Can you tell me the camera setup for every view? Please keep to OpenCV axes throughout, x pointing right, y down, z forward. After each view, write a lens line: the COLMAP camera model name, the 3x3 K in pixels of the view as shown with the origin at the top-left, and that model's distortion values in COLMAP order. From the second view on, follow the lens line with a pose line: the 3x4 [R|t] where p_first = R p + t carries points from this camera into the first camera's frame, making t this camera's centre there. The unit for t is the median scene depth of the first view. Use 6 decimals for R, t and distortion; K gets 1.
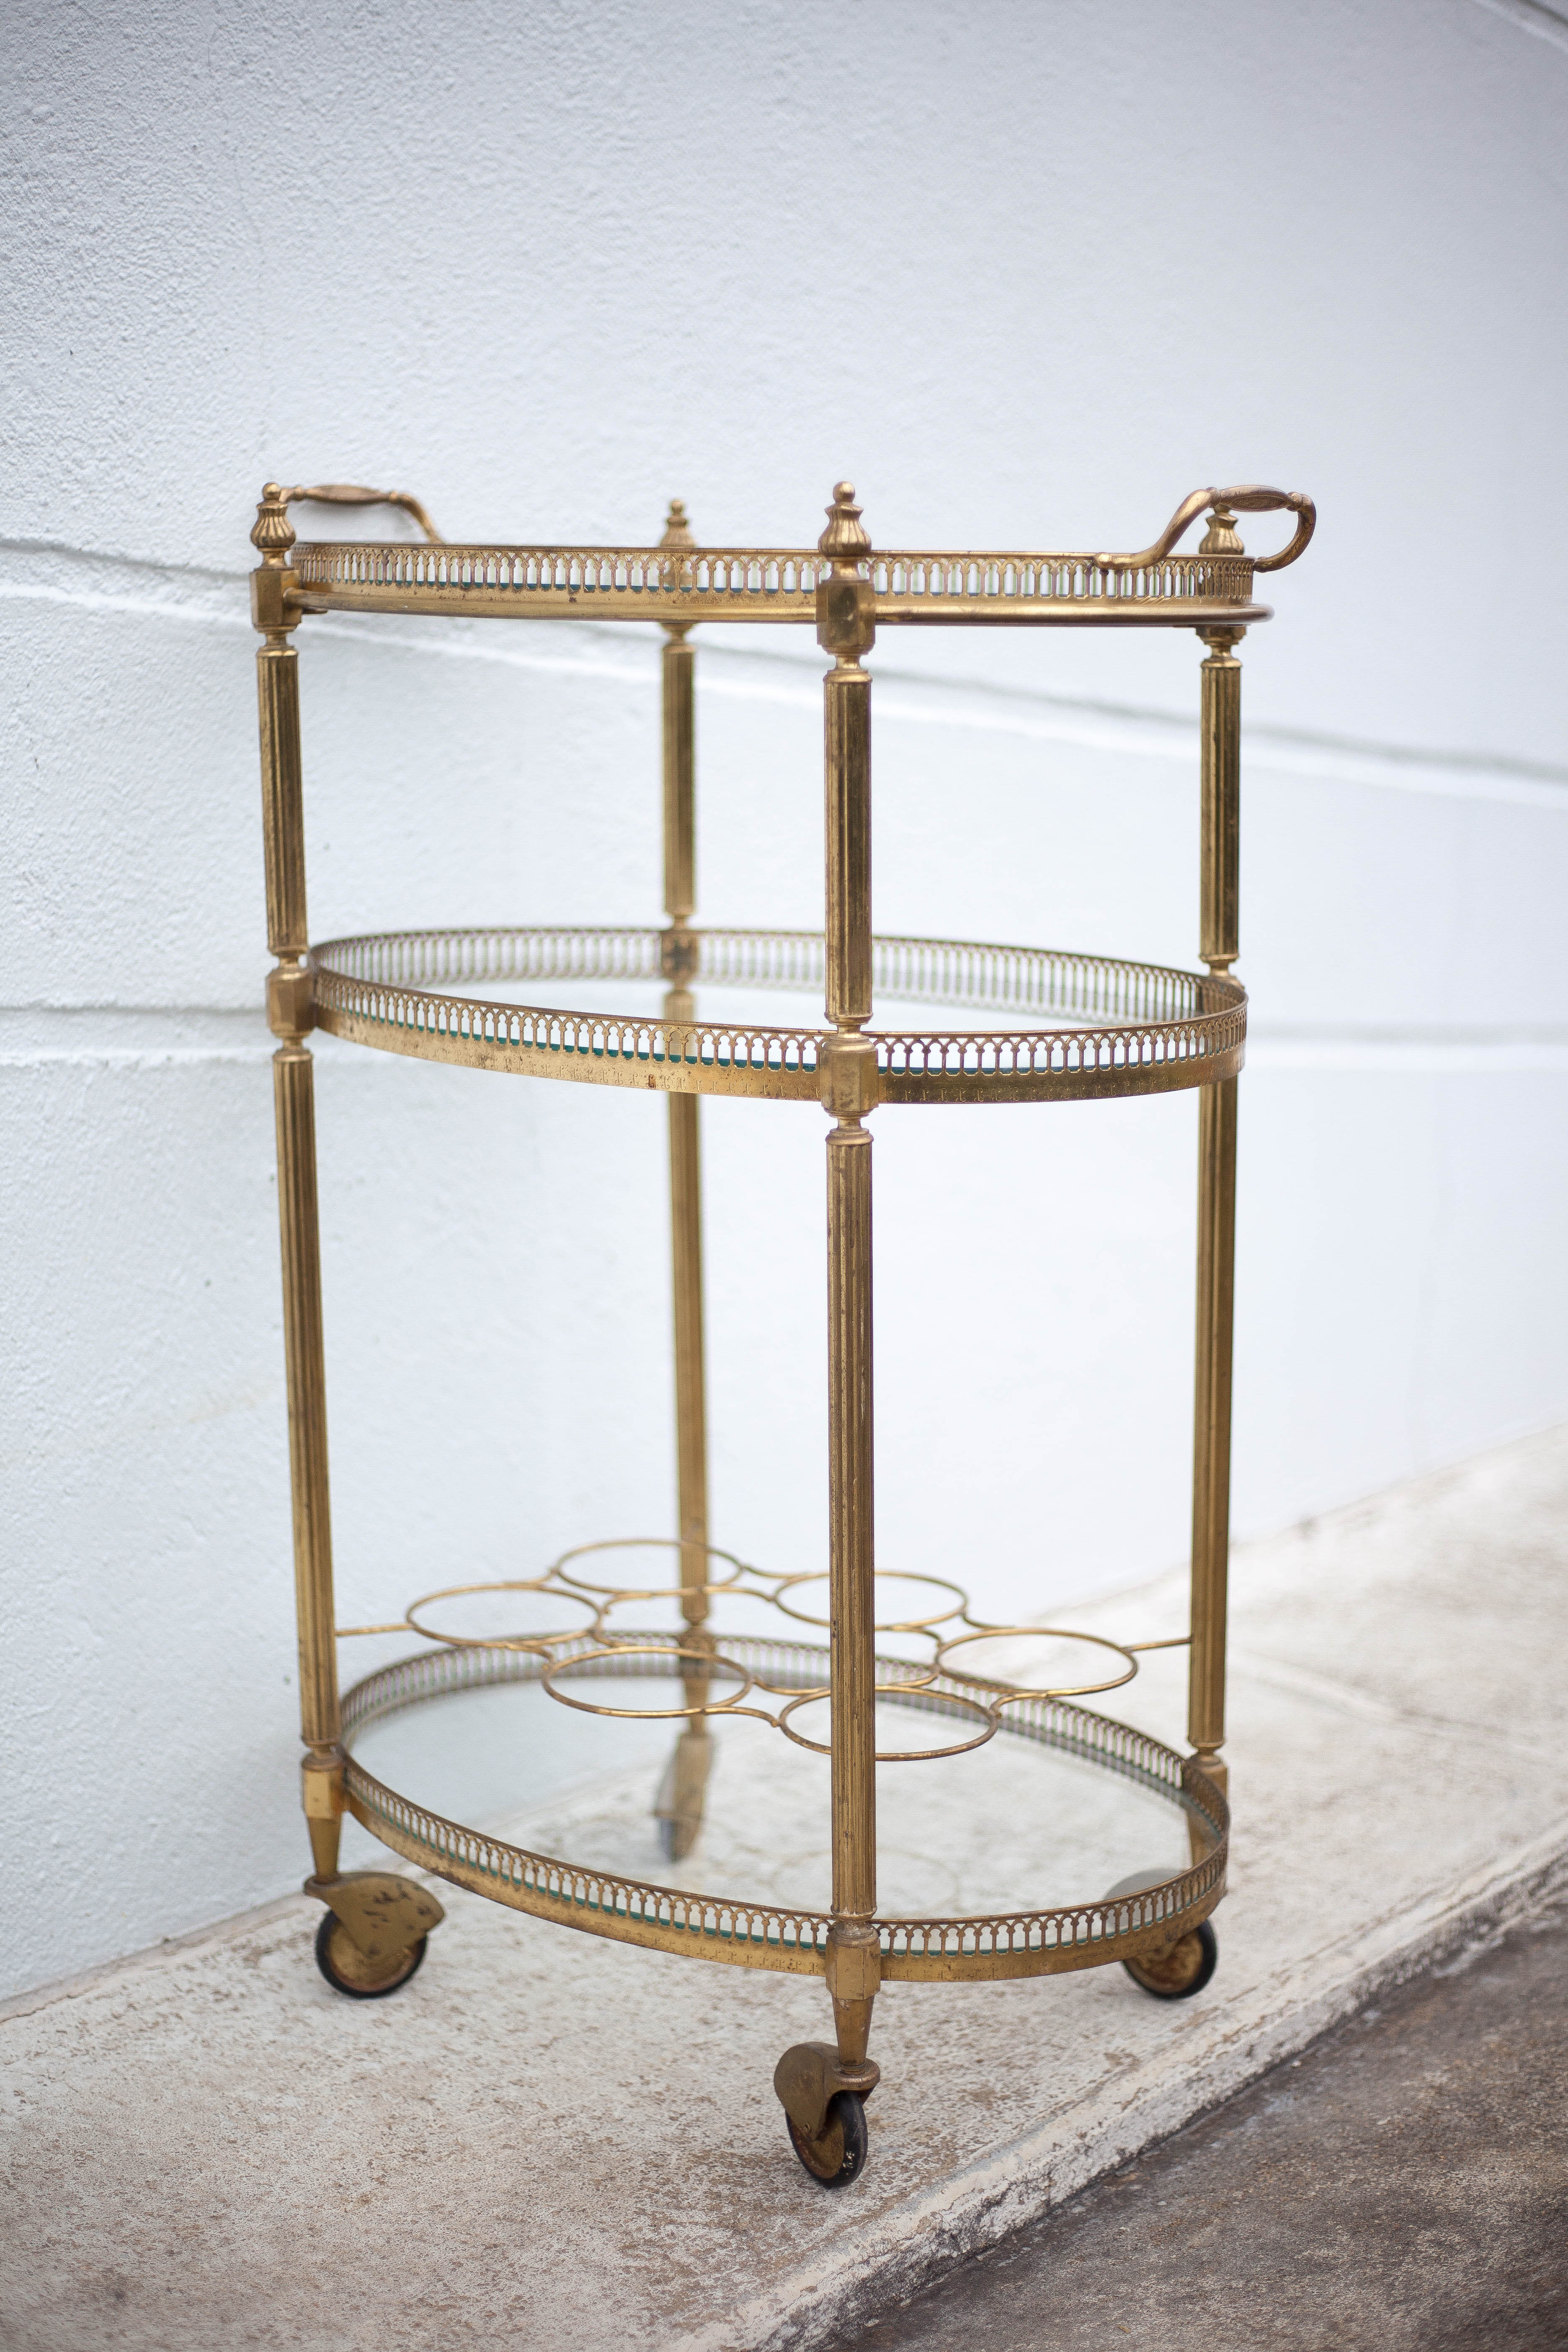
lens RADIAL K [[3473.8, 0, 780.1], [0, 3473.8, 1174.6], [0, 0, 1]] dist [-0.120043, -0.046825]
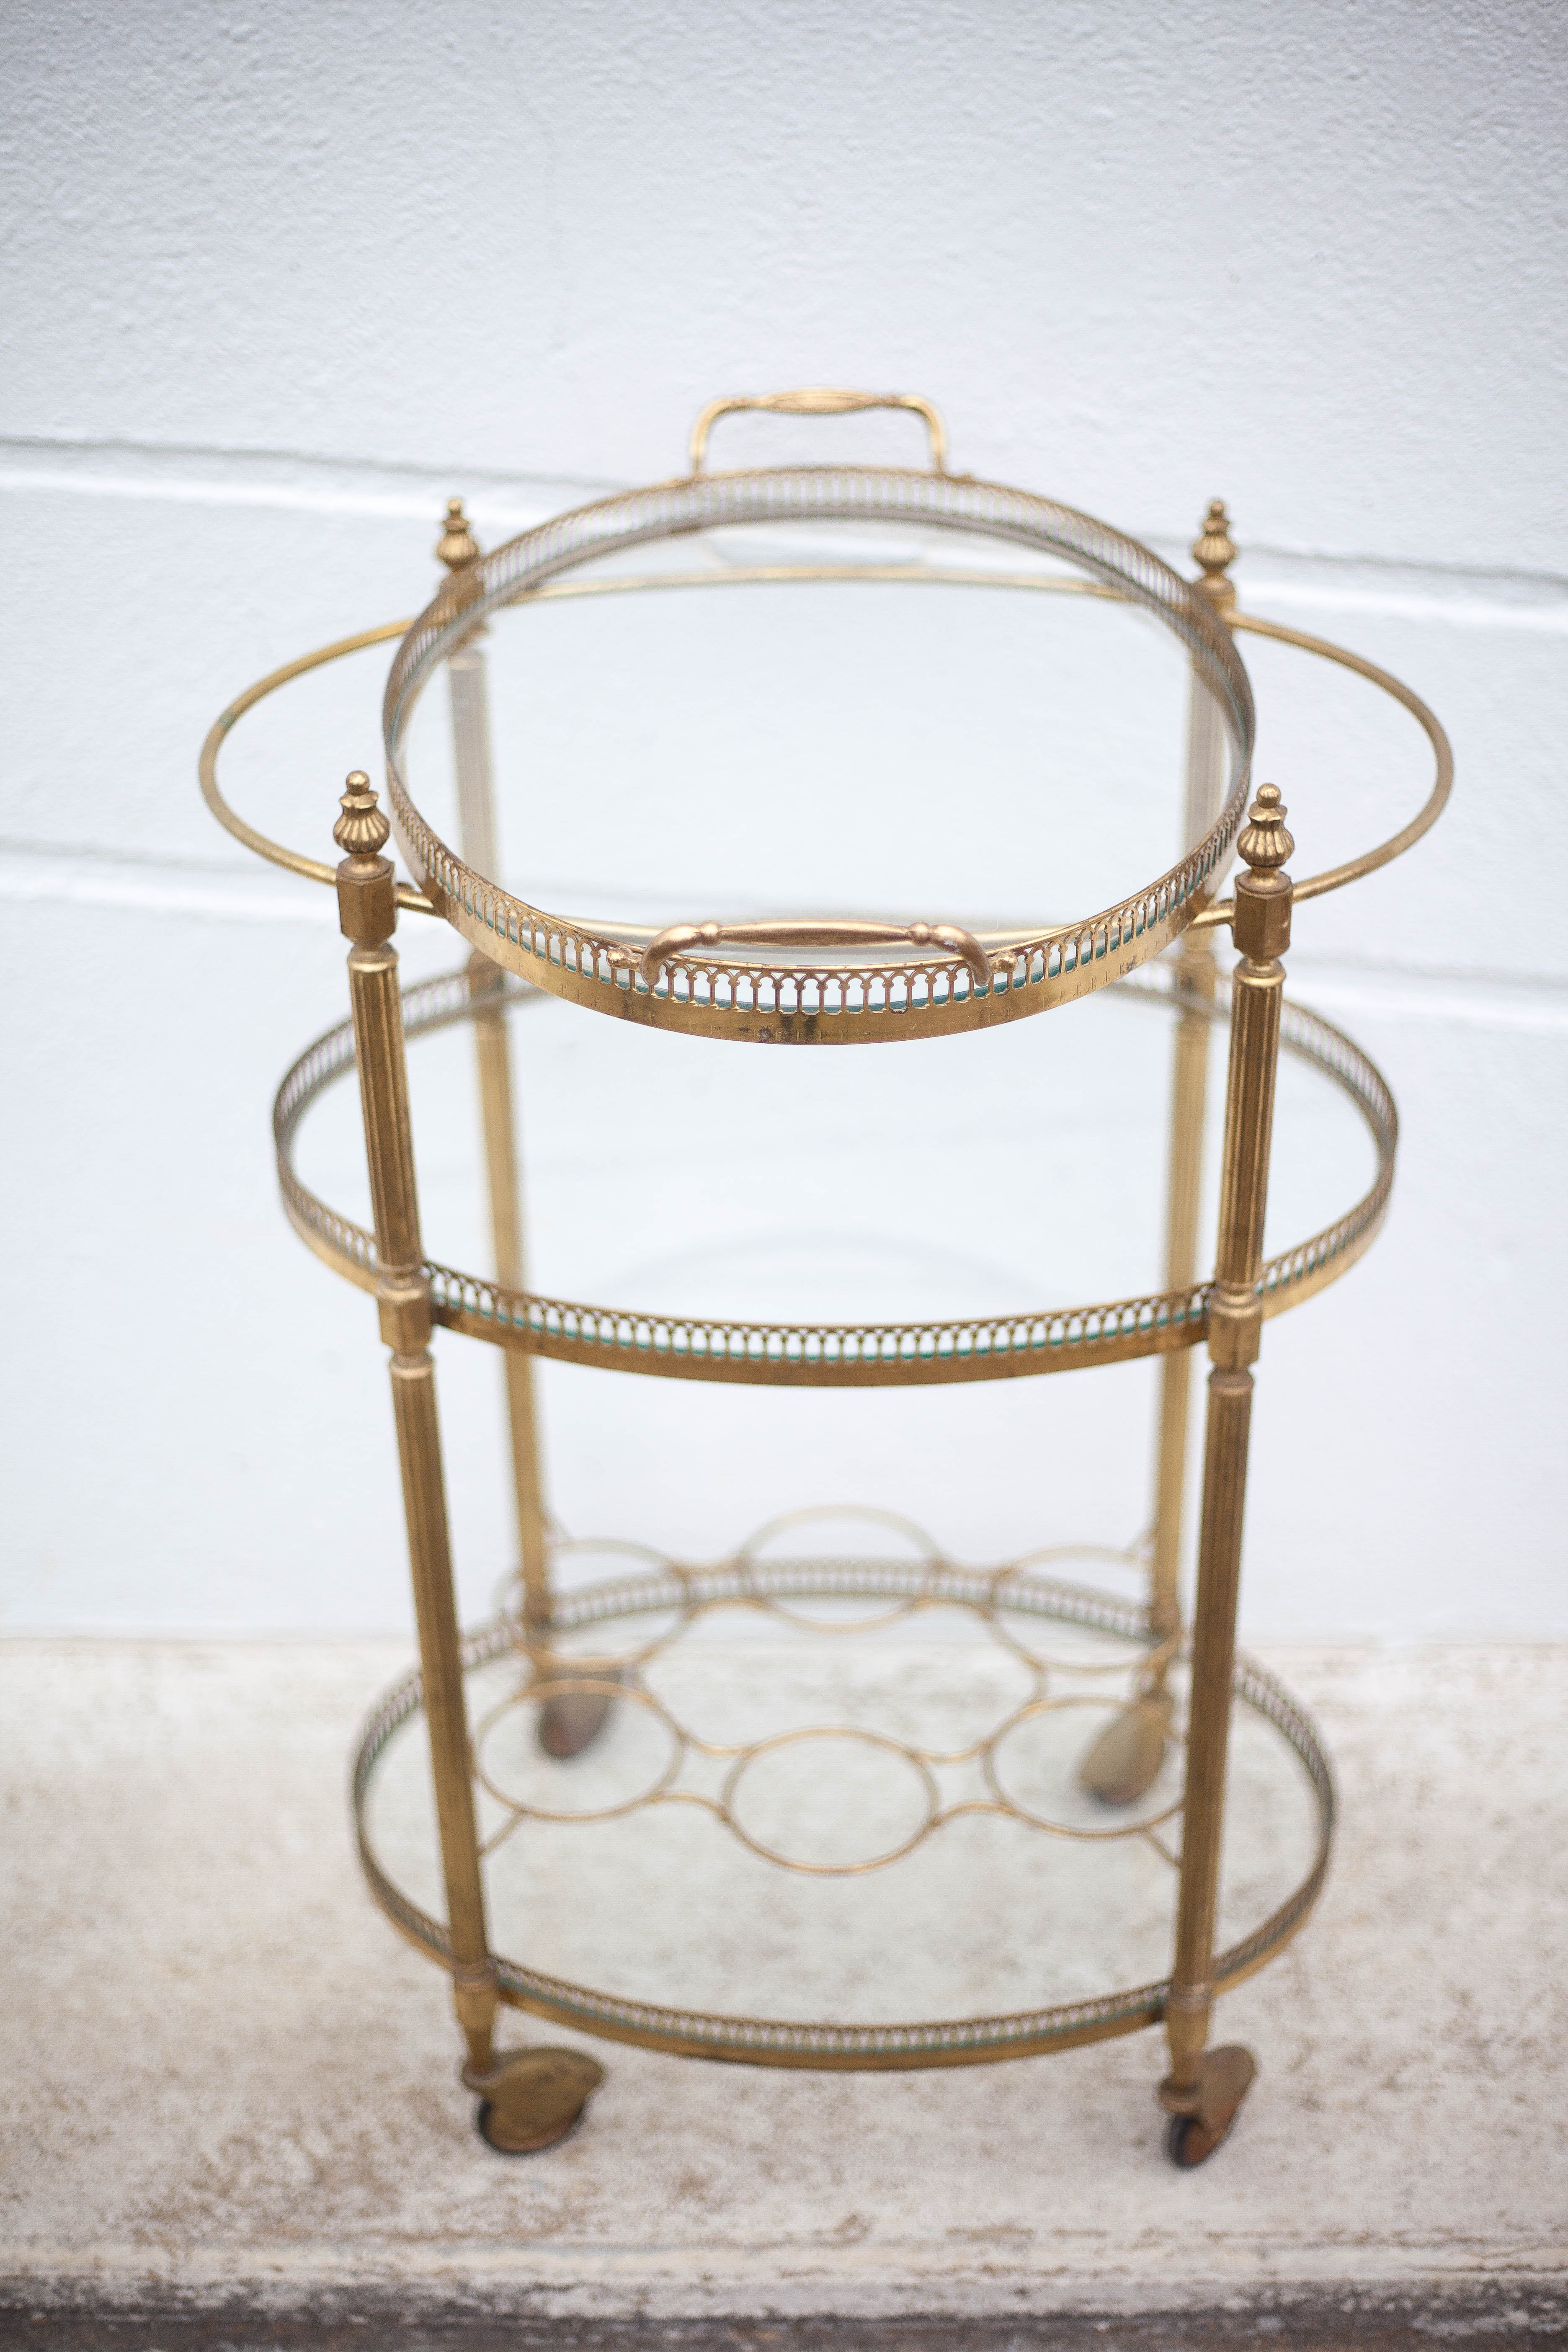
lens RADIAL K [[3485.4, 0, 780.0], [0, 3485.4, 1172.2], [0, 0, 1]] dist [-0.117214, -0.069755]
pose [[0.618773, 0.385596, -0.684424, 0.619288], [-0.116292, 0.906607, 0.405634, -0.395124], [0.776915, -0.171402, 0.605826, 0.430429]]
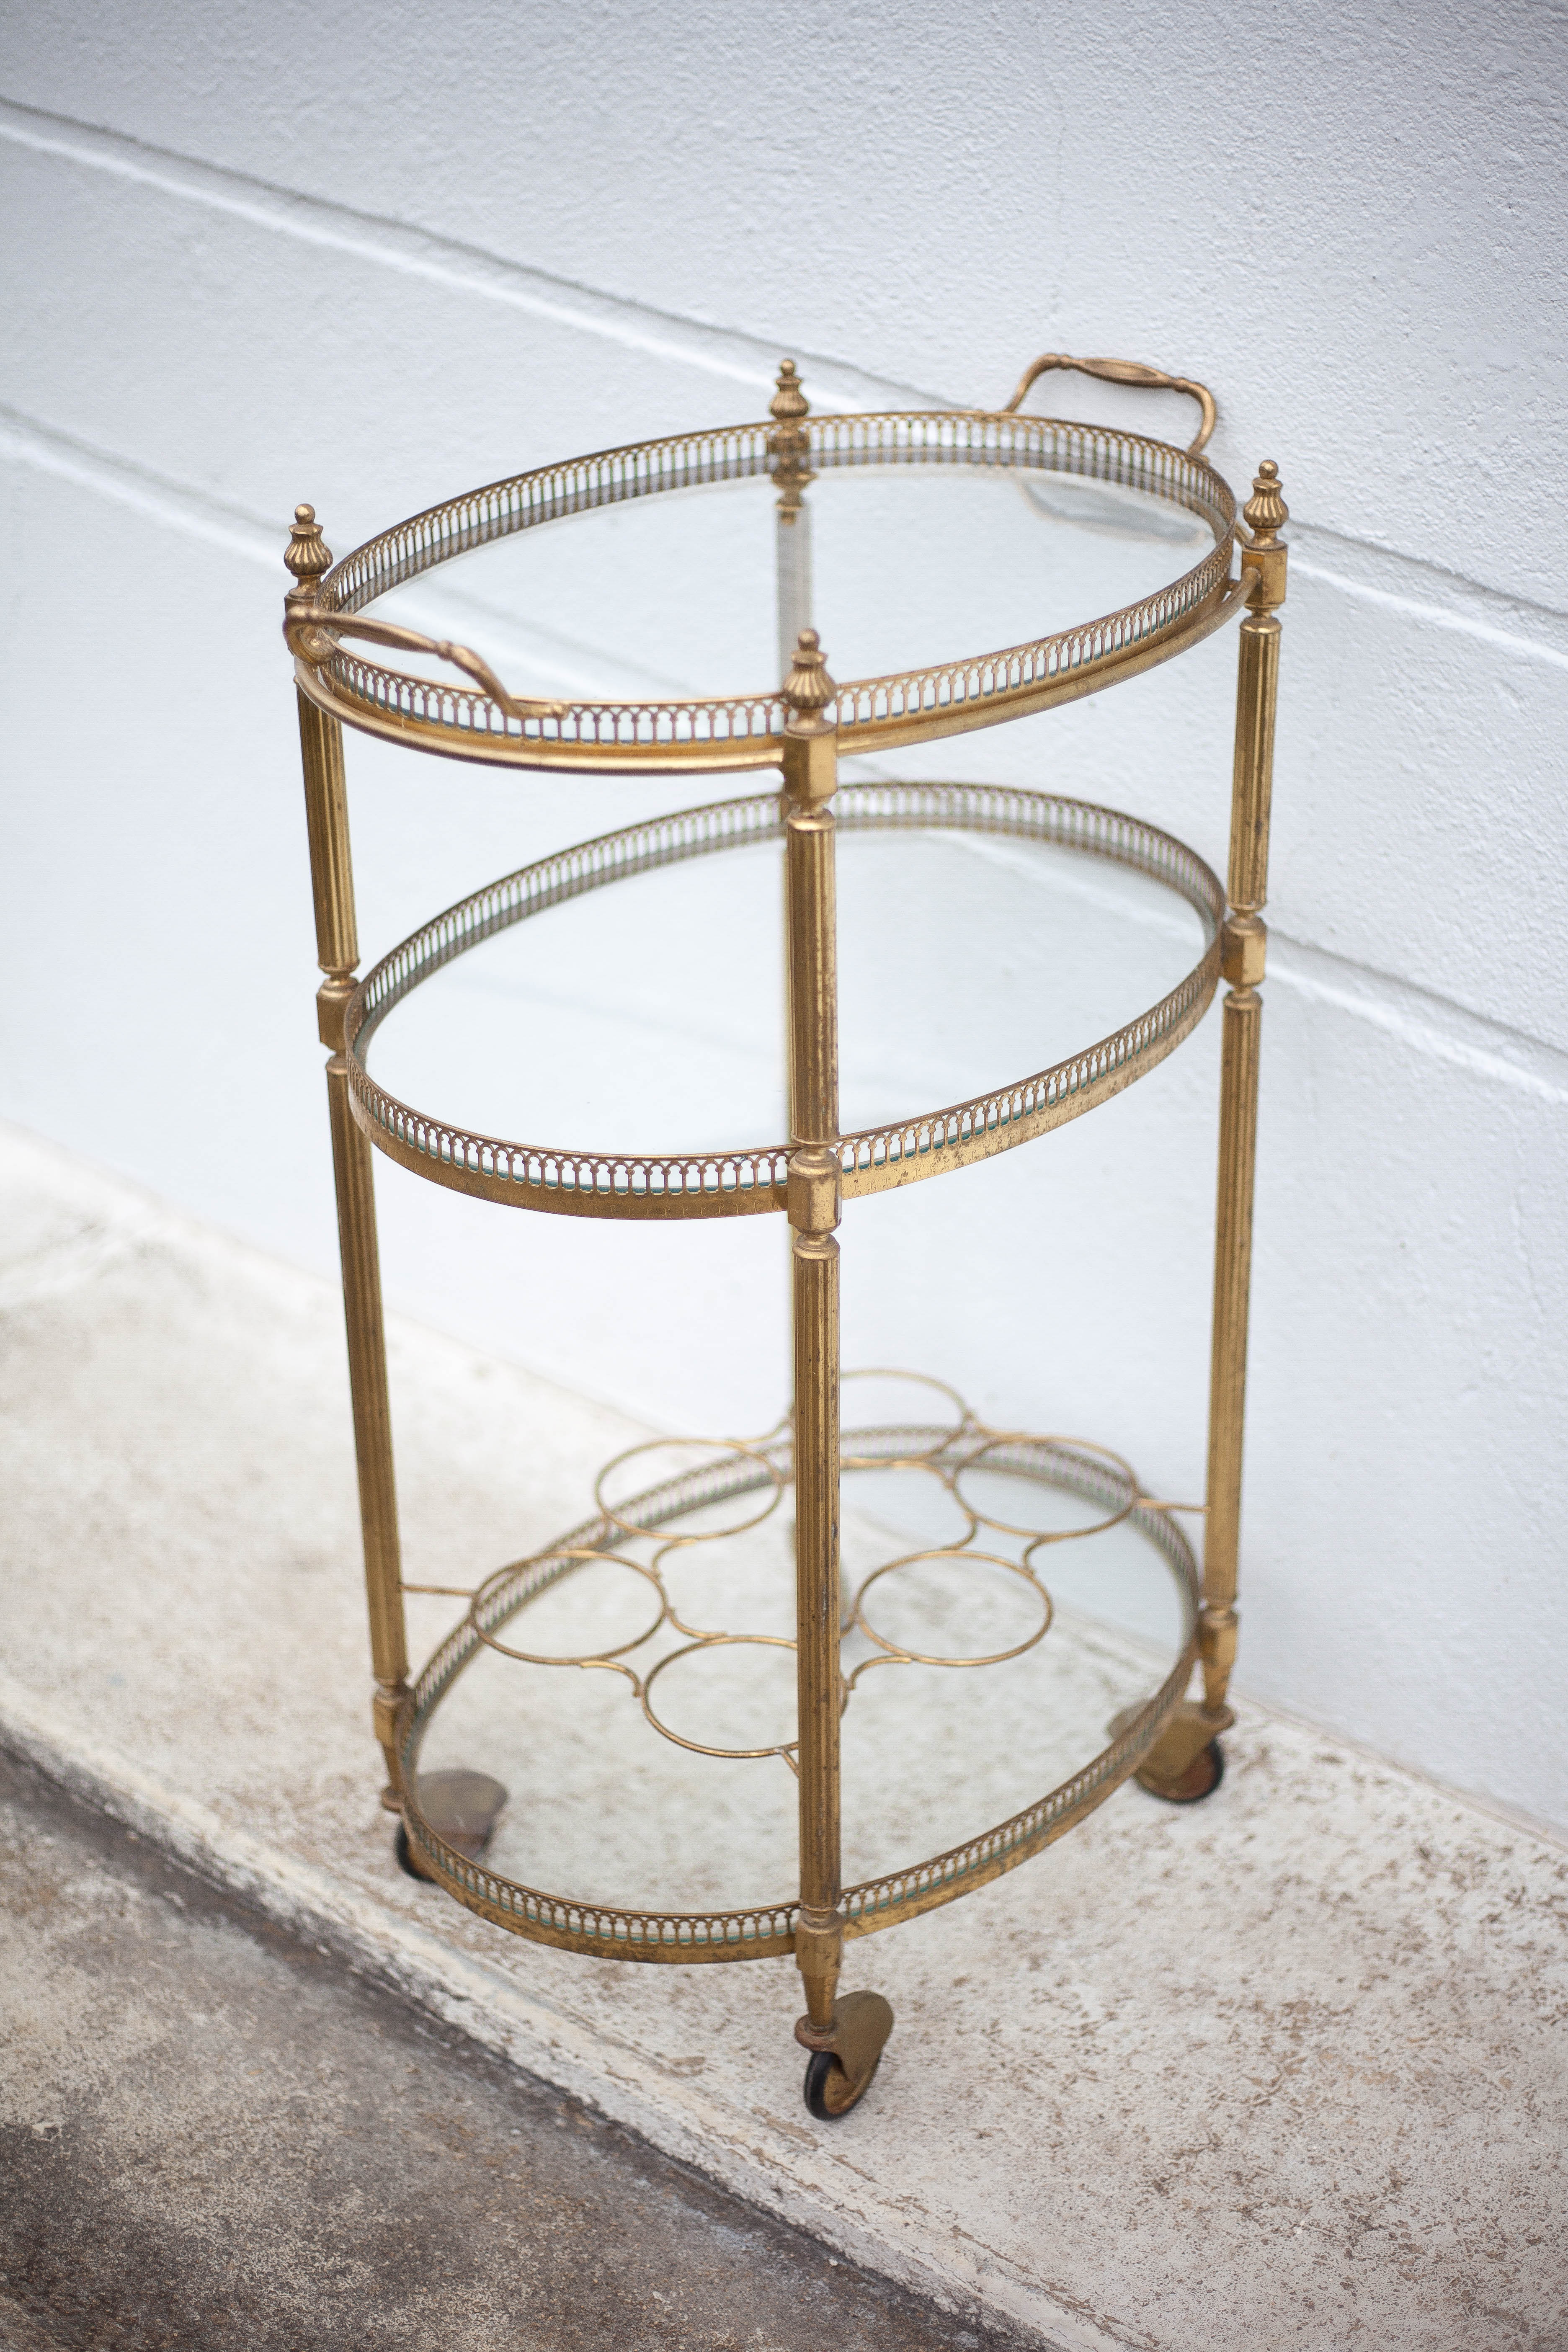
lens RADIAL K [[3473.8, 0, 780.1], [0, 3473.8, 1174.6], [0, 0, 1]] dist [-0.120043, -0.046825]
pose [[-0.019709, 0.440326, -0.897622, 0.869678], [-0.172416, 0.882849, 0.436865, -0.412820], [0.984827, 0.163375, 0.058519, 0.895522]]
